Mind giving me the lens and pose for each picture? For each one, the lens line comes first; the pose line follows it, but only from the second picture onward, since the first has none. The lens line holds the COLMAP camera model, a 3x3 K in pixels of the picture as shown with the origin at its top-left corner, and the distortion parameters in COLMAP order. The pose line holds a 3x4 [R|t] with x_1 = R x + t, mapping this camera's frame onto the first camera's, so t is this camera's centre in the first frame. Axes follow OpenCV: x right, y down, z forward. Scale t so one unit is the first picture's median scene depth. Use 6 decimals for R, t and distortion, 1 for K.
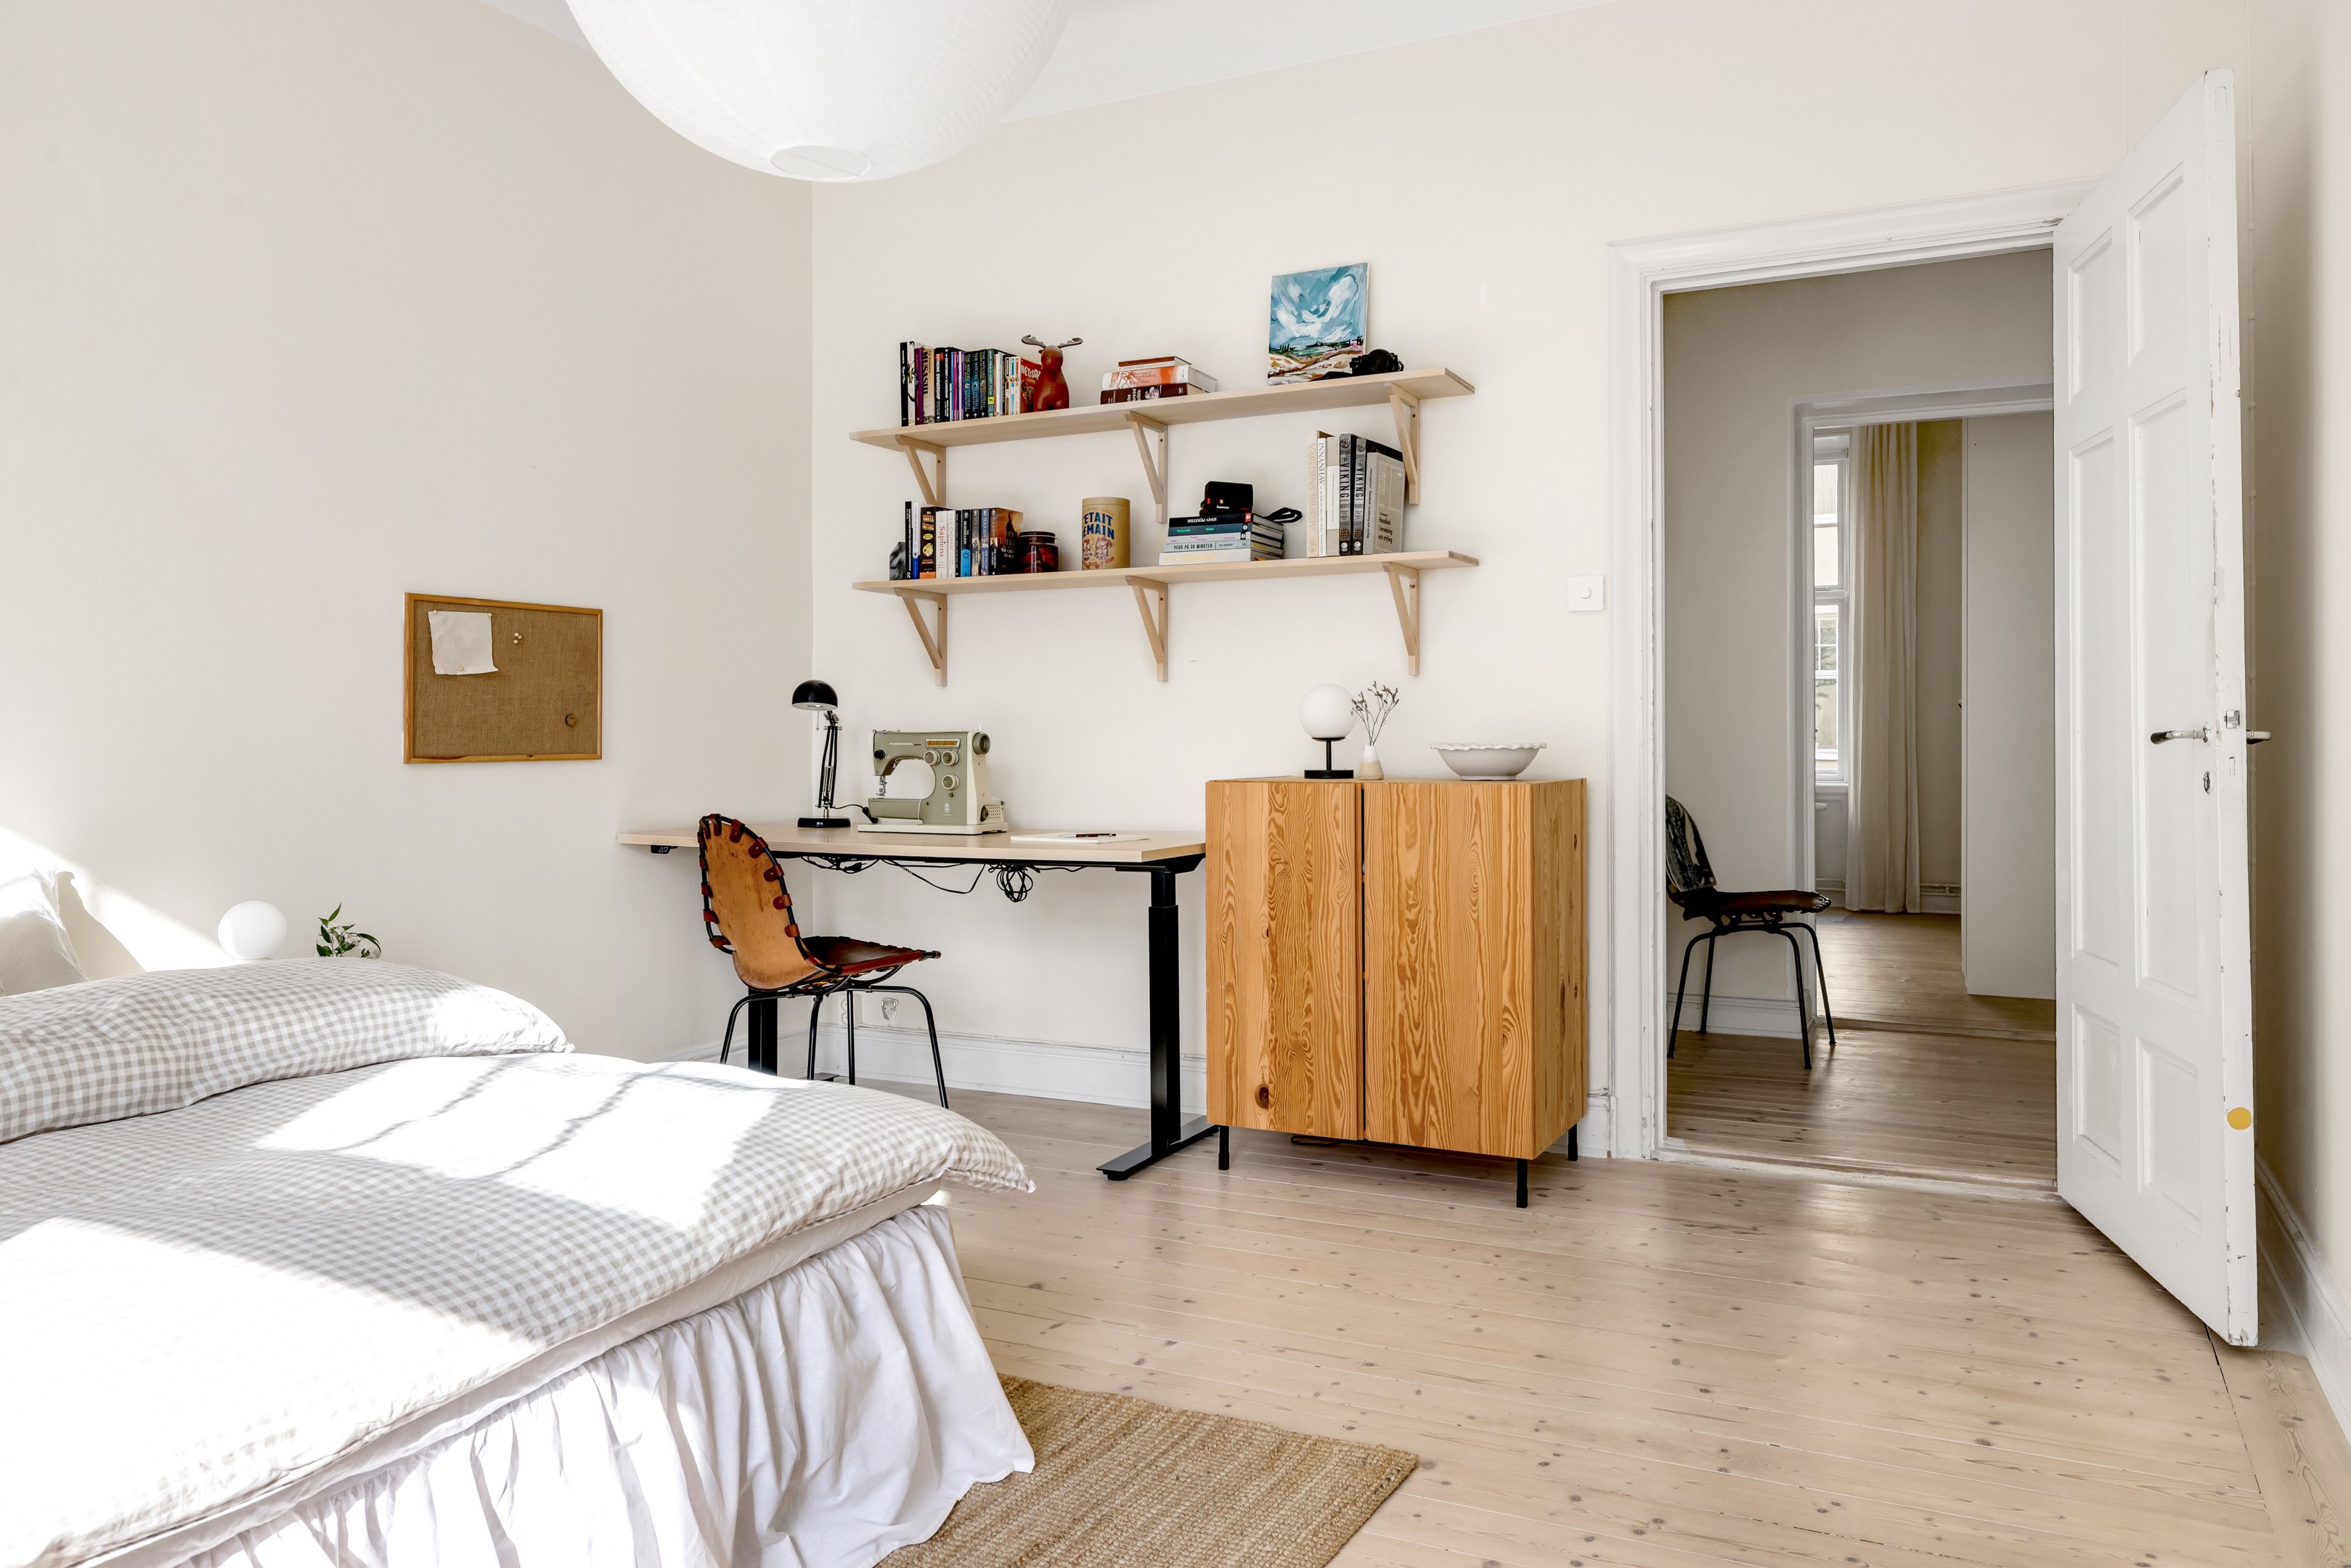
lens RADIAL K [[1651.2, 0, 1178.5], [0, 1651.2, 723.7], [0, 0, 1]] dist [-0.000063, 0.001840]
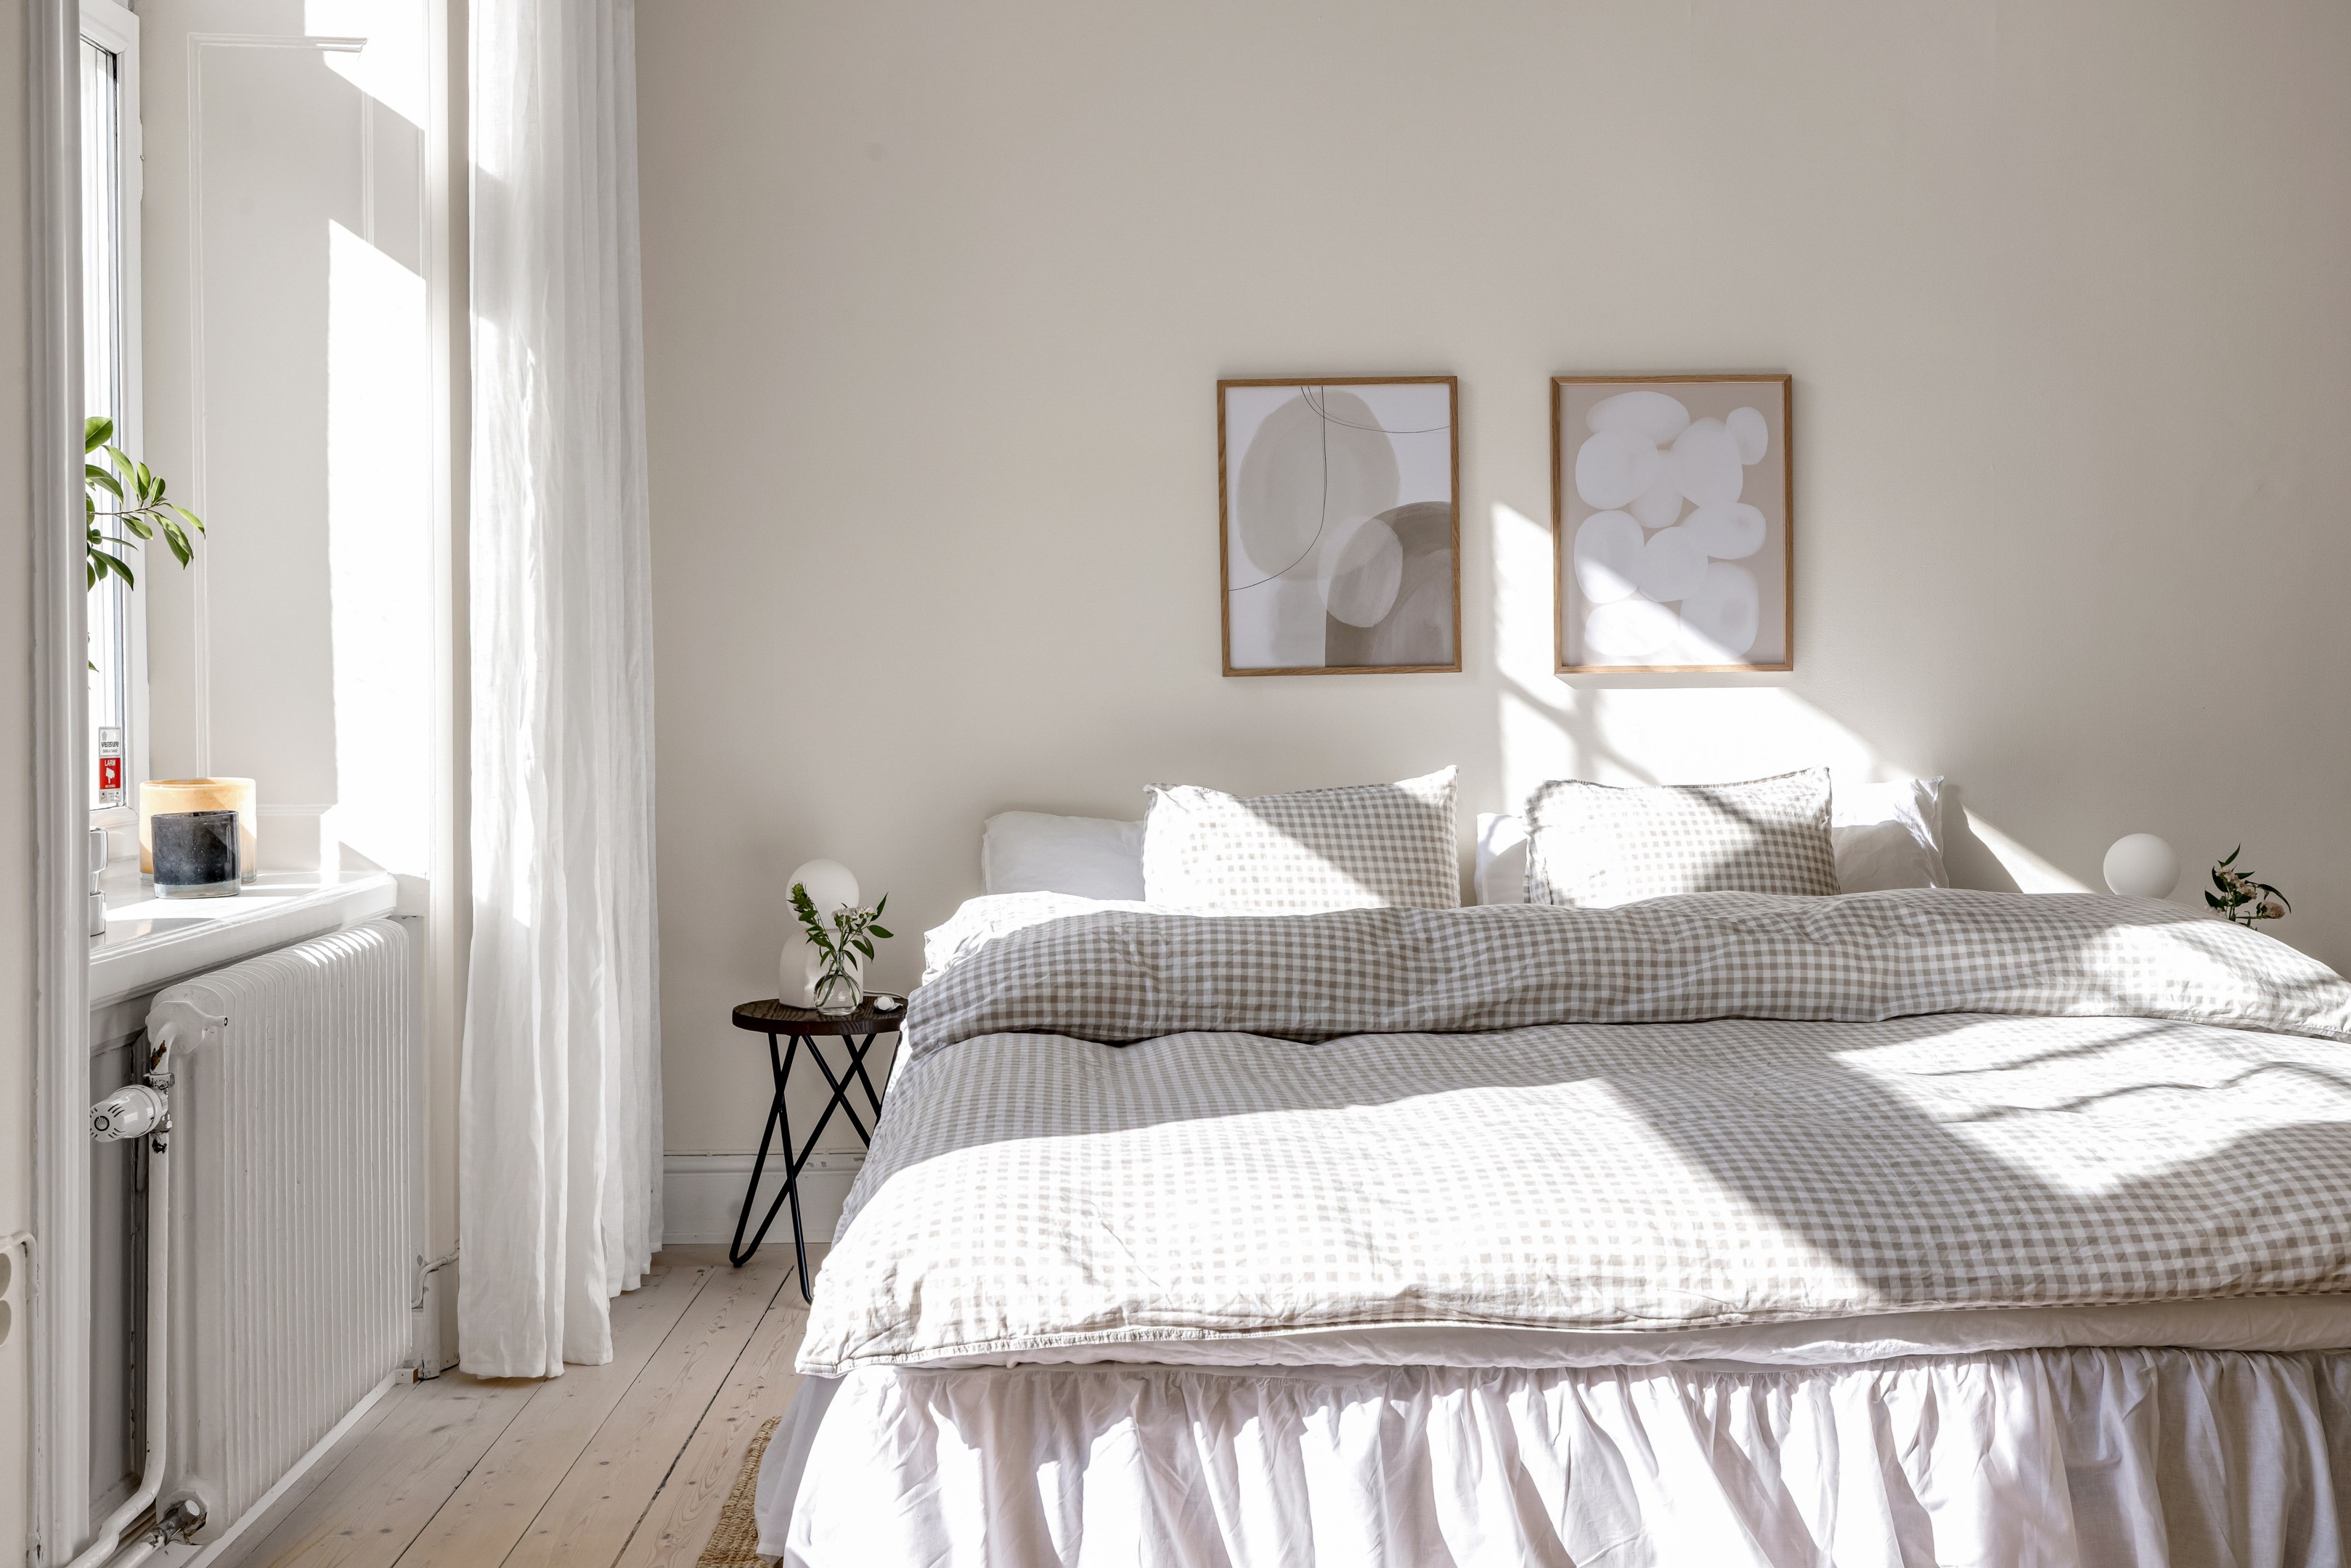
lens RADIAL K [[2250.1, 0, 1179.3], [0, 2250.1, 711.5], [0, 0, 1]] dist [-0.000264, 0.007147]
pose [[0.459685, 0.017965, -0.887900, 0.206544], [0.007854, 0.999674, 0.024293, 0.012199], [0.888047, -0.018141, 0.459394, 0.035578]]
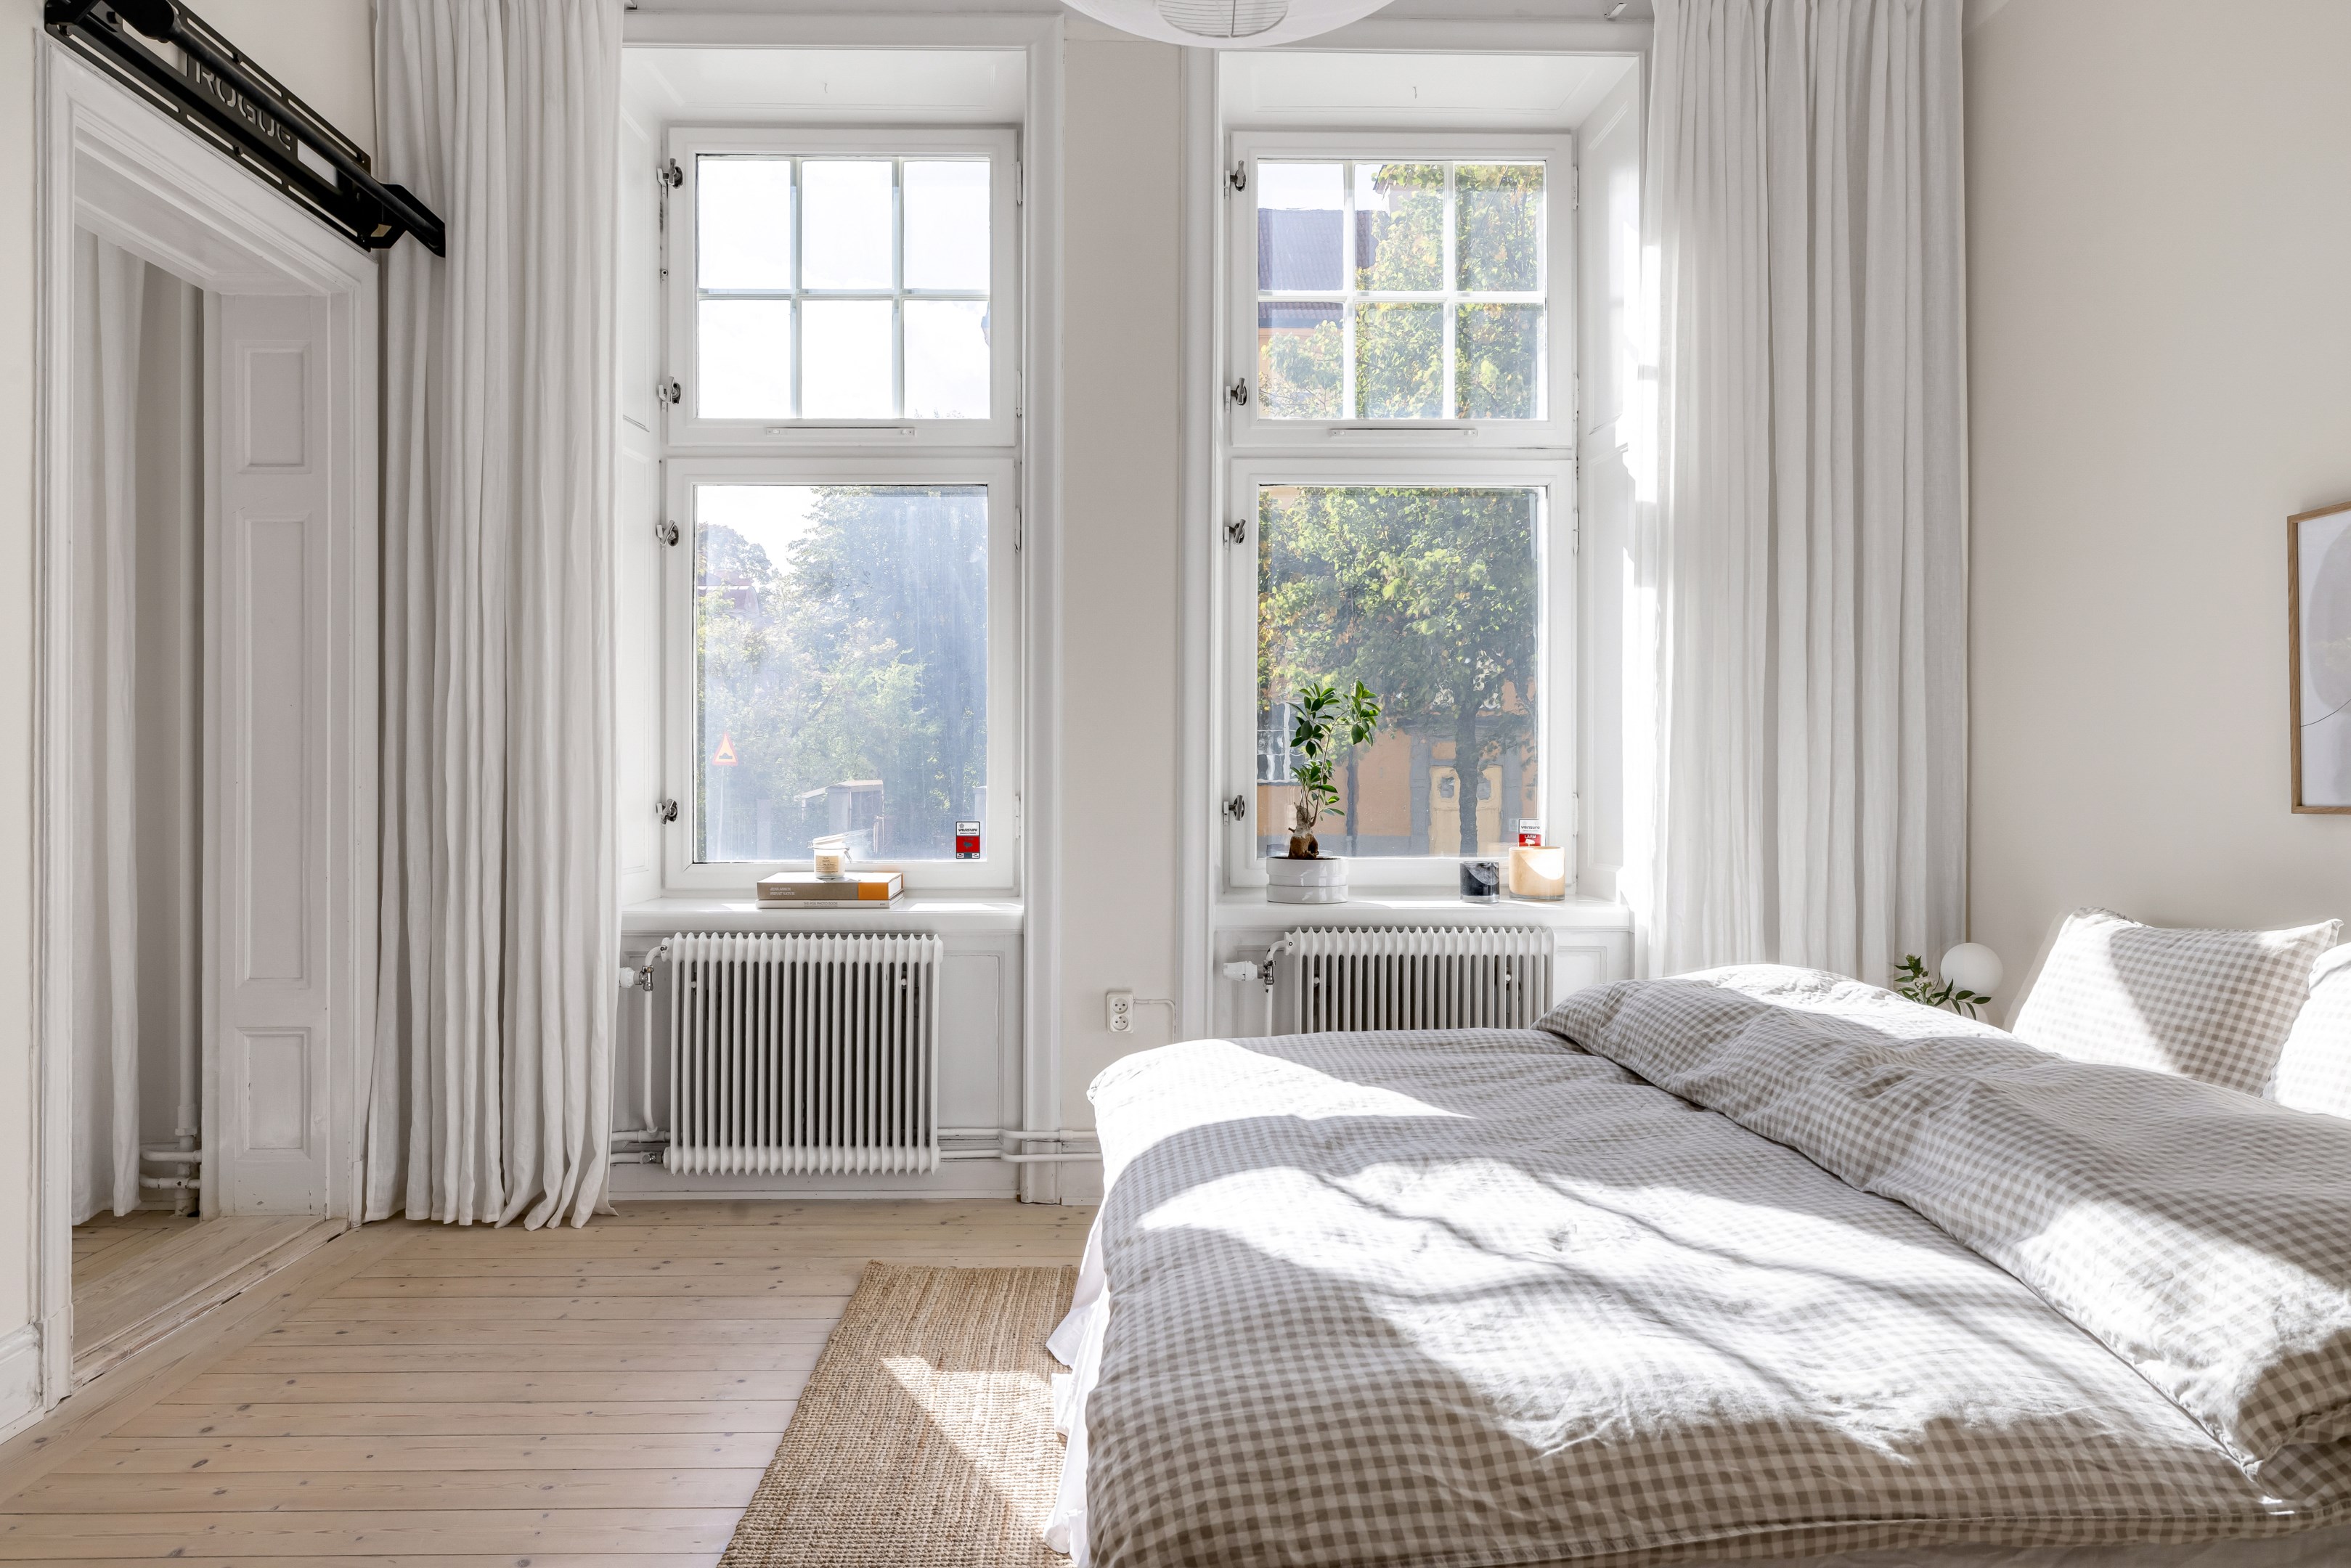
lens RADIAL K [[1549.9, 0, 1177.0], [0, 1549.9, 768.8], [0, 0, 1]] dist [-0.002578, 0.002114]
pose [[-0.883103, 0.003524, -0.469166, 0.073246], [0.006043, 0.999974, -0.003863, 0.000438], [0.469140, -0.006247, -0.883101, 0.939773]]
